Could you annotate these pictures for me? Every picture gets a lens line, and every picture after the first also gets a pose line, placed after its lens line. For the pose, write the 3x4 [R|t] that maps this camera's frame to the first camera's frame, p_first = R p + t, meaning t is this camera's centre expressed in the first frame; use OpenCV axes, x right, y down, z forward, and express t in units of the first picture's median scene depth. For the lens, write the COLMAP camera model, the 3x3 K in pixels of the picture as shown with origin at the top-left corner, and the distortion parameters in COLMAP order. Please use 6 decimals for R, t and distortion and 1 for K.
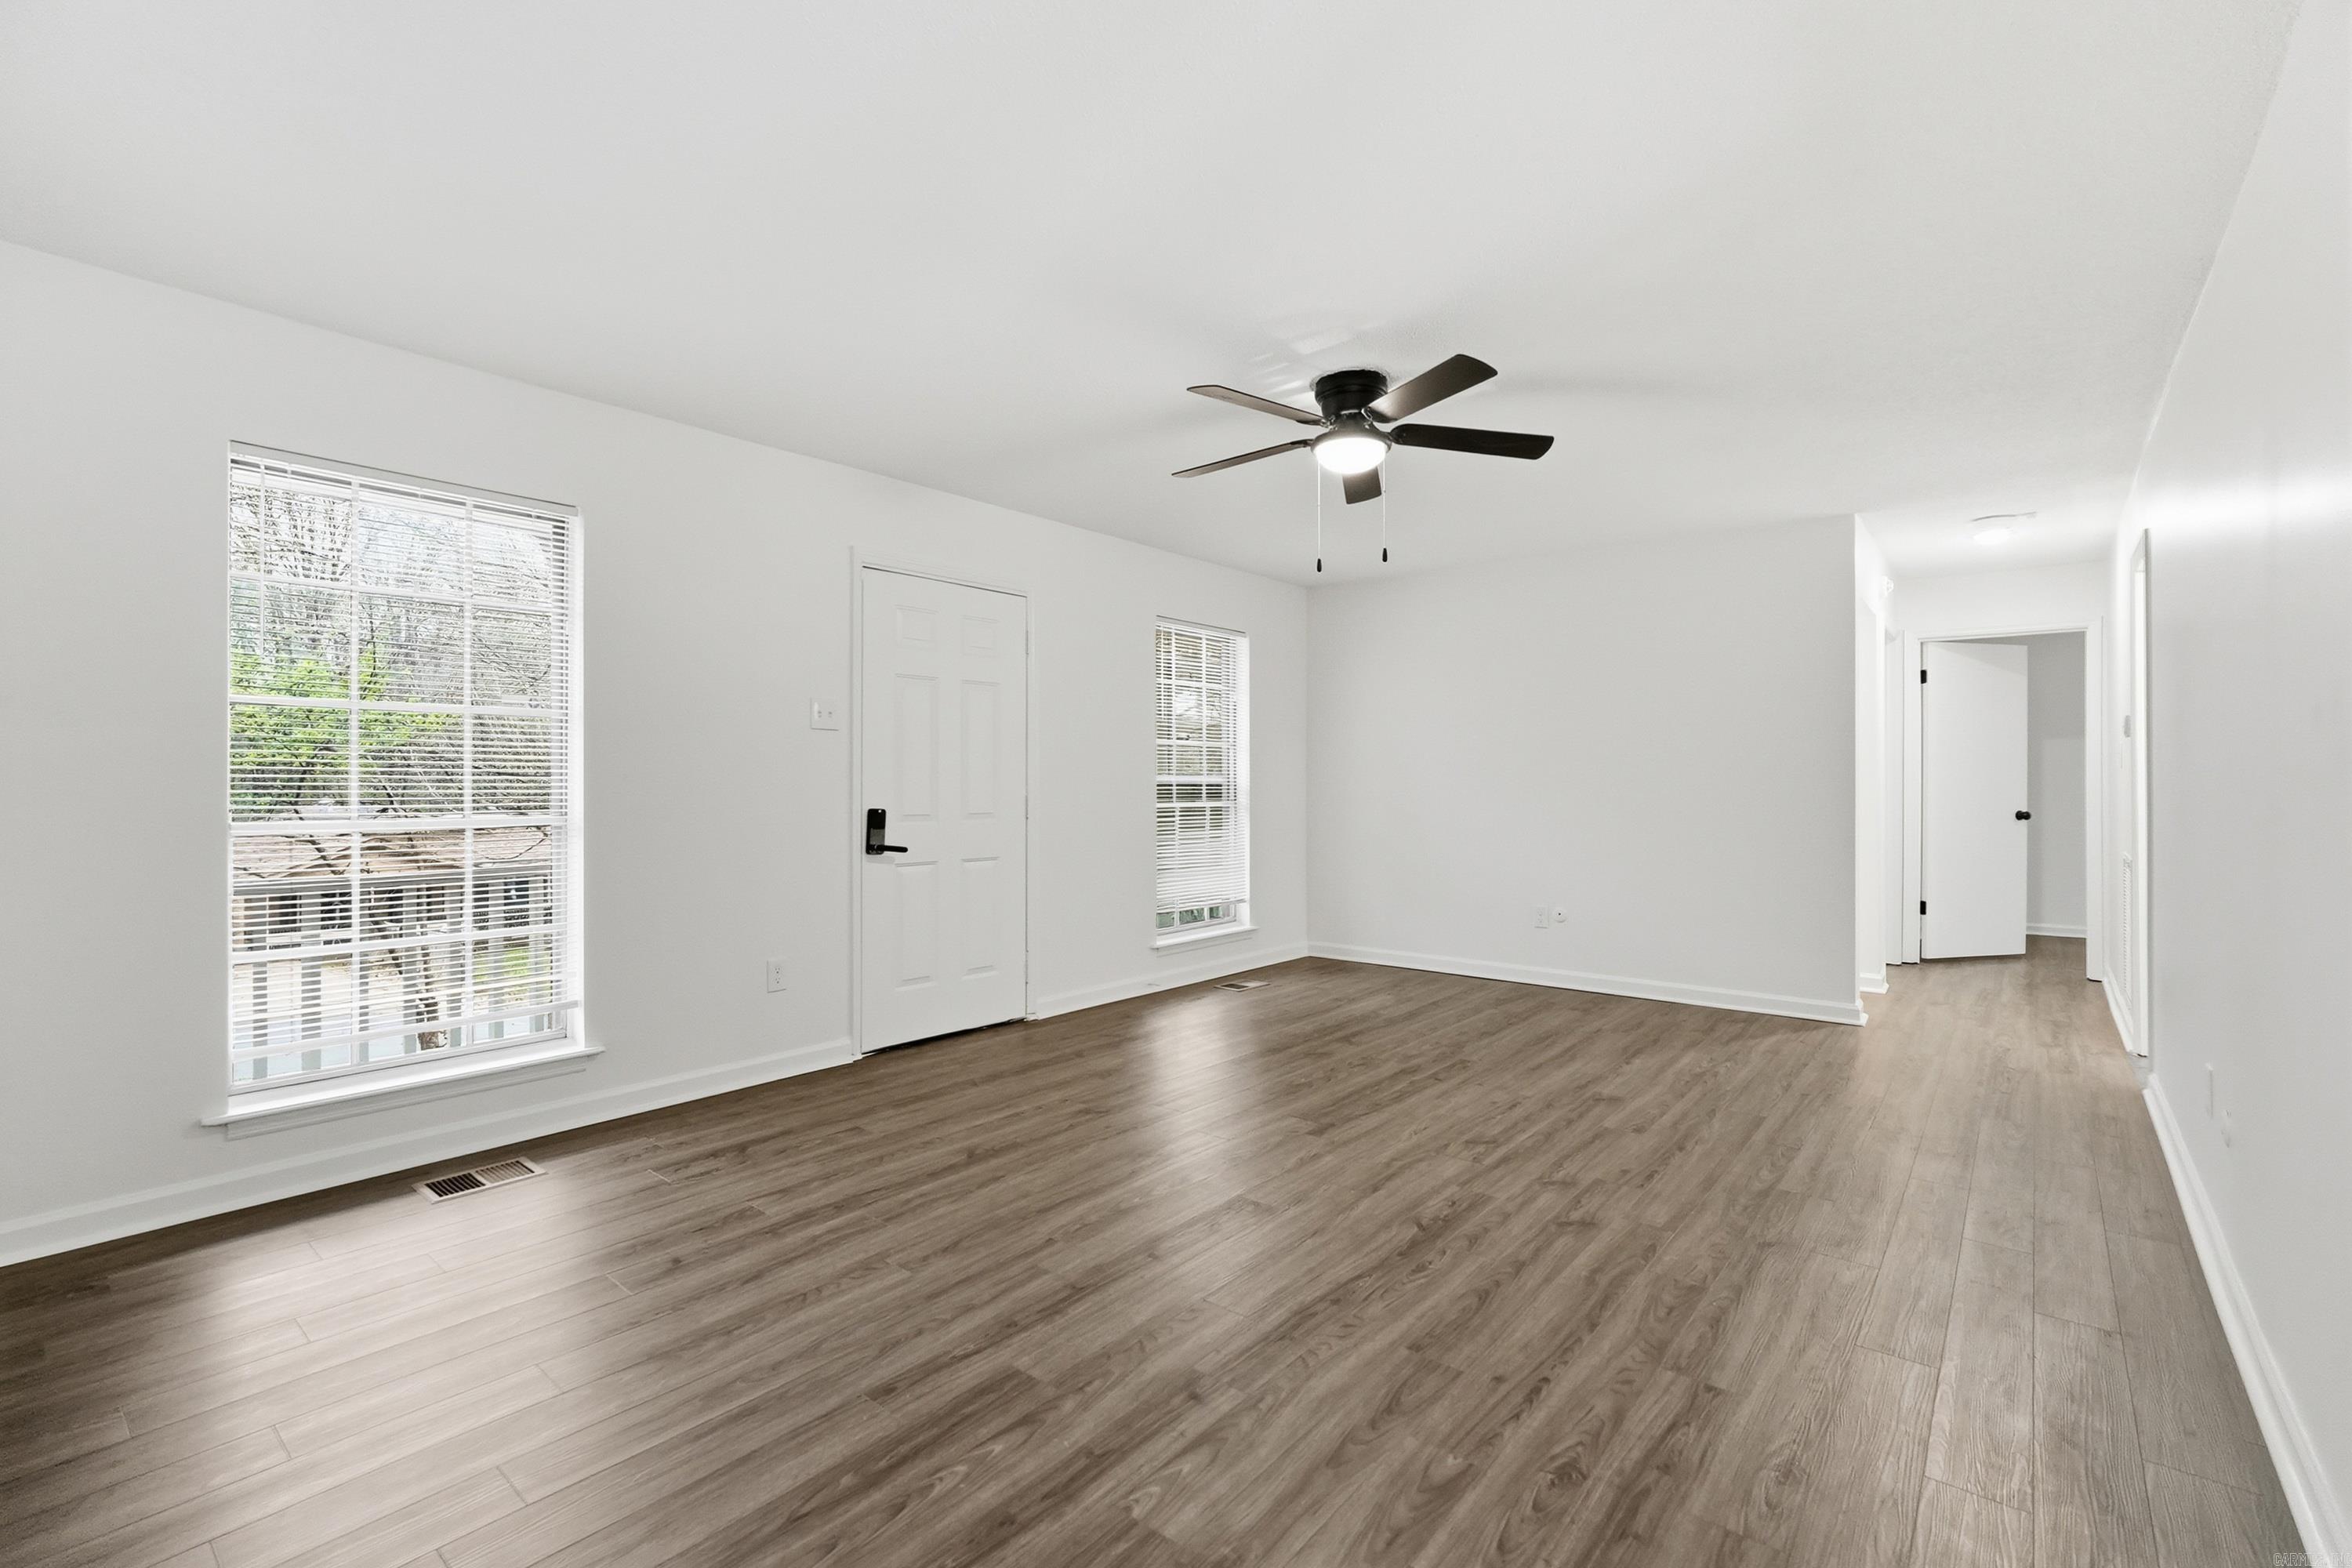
lens RADIAL K [[1065.5, 0, 1175.6], [0, 1065.5, 799.5], [0, 0, 1]] dist [-0.019318, 0.008638]
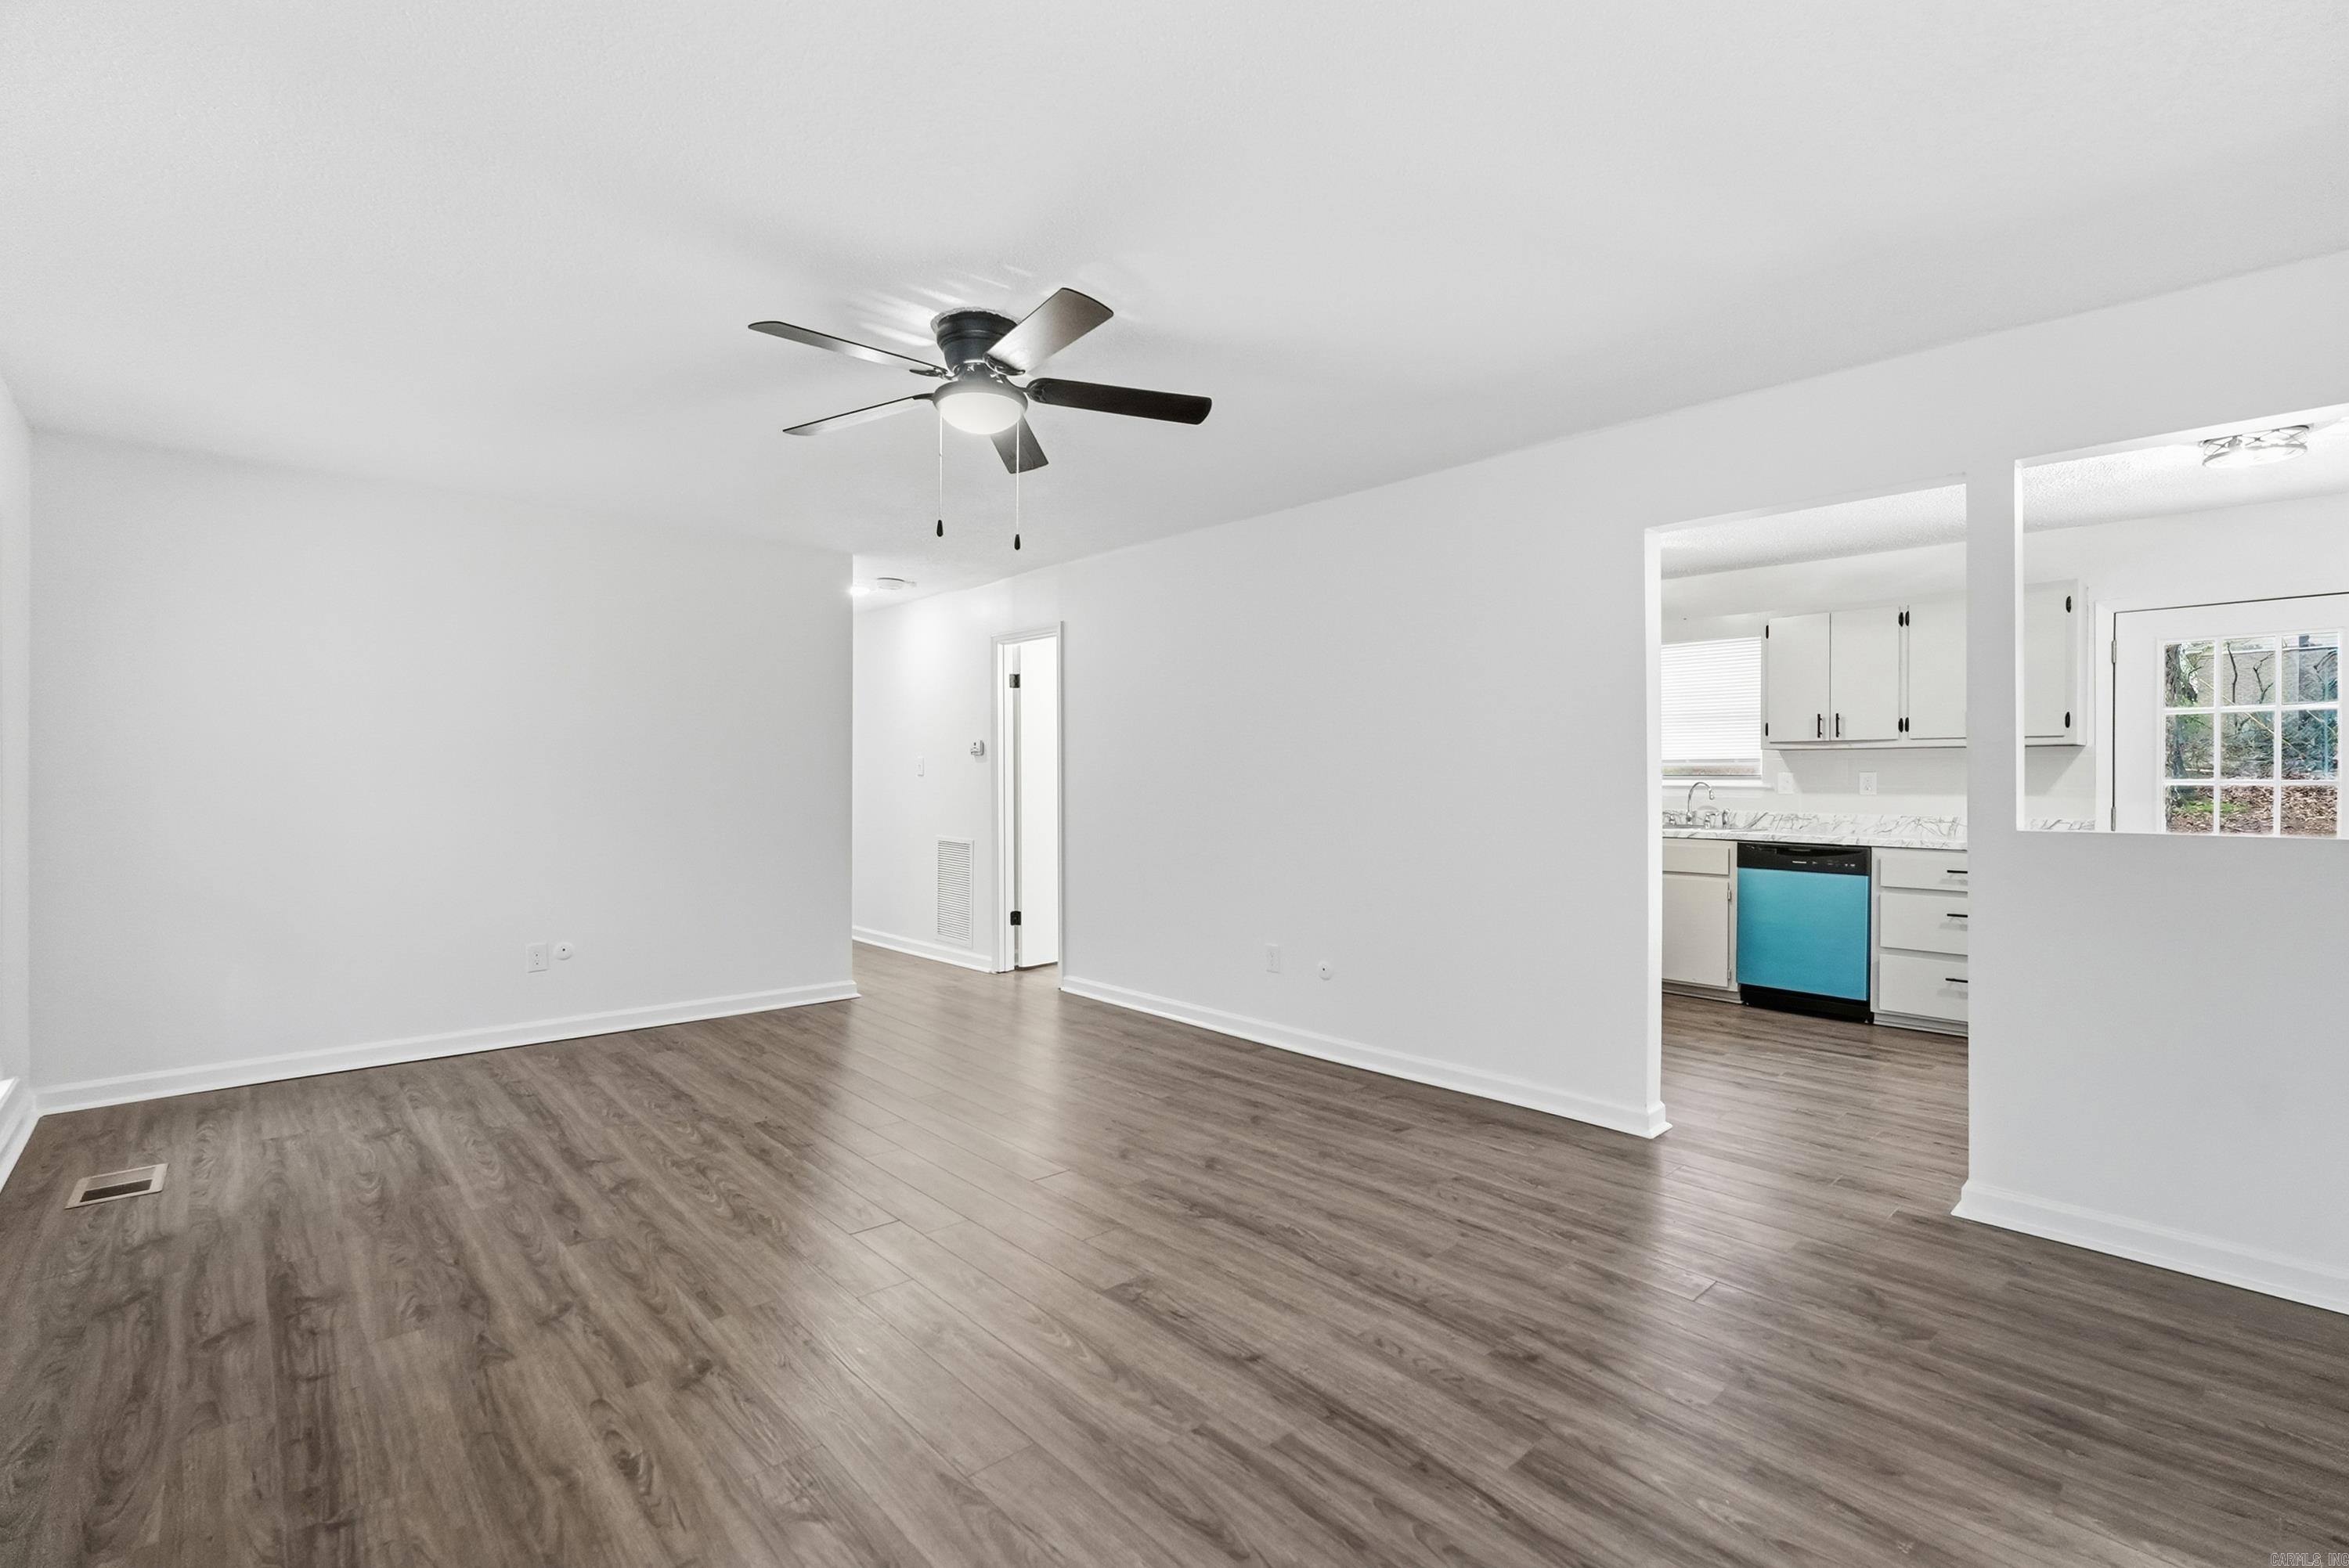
lens RADIAL K [[1064.0, 0, 1192.4], [0, 1064.0, 779.3], [0, 0, 1]] dist [-0.019318, 0.008638]
pose [[0.124030, -0.003105, 0.992274, -0.757780], [0.021922, 0.999760, 0.000388, -0.024864], [-0.992036, 0.021704, 0.124069, 0.828279]]
